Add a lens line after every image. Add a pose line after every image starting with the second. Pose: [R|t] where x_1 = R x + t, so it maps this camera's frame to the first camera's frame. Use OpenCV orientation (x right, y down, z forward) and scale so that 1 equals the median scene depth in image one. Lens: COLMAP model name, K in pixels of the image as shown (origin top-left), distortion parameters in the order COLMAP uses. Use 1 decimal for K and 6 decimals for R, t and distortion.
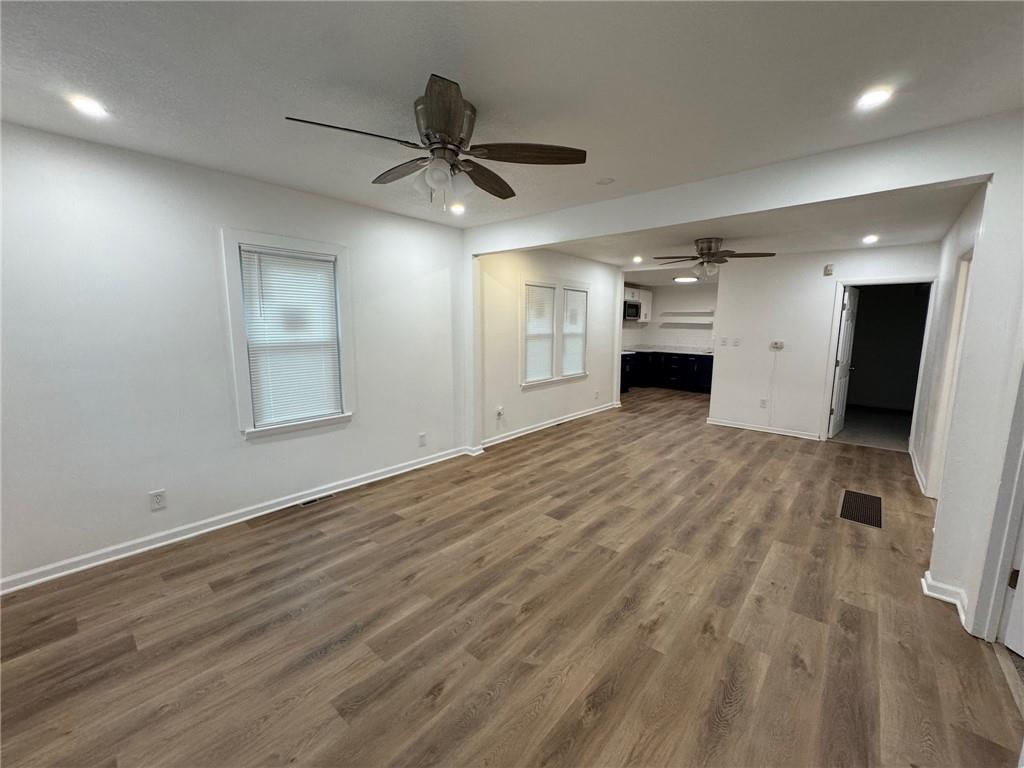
lens RADIAL K [[409.6, 0, 512.5], [0, 409.6, 378.5], [0, 0, 1]] dist [0.000570, -0.000532]
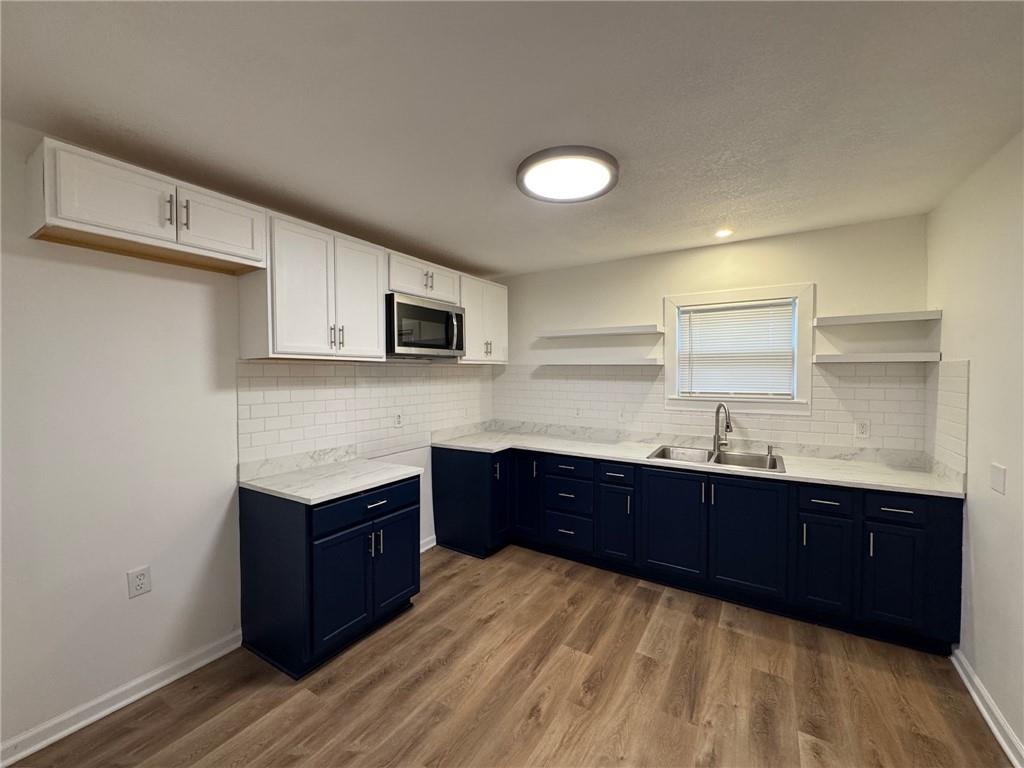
lens RADIAL K [[409.6, 0, 515.0], [0, 409.6, 383.3], [0, 0, 1]] dist [0.000570, -0.000532]
pose [[0.986999, -0.014932, 0.160031, 0.716812], [0.030017, 0.995282, -0.092262, -0.214942], [-0.157899, 0.095867, 0.982791, 1.598646]]
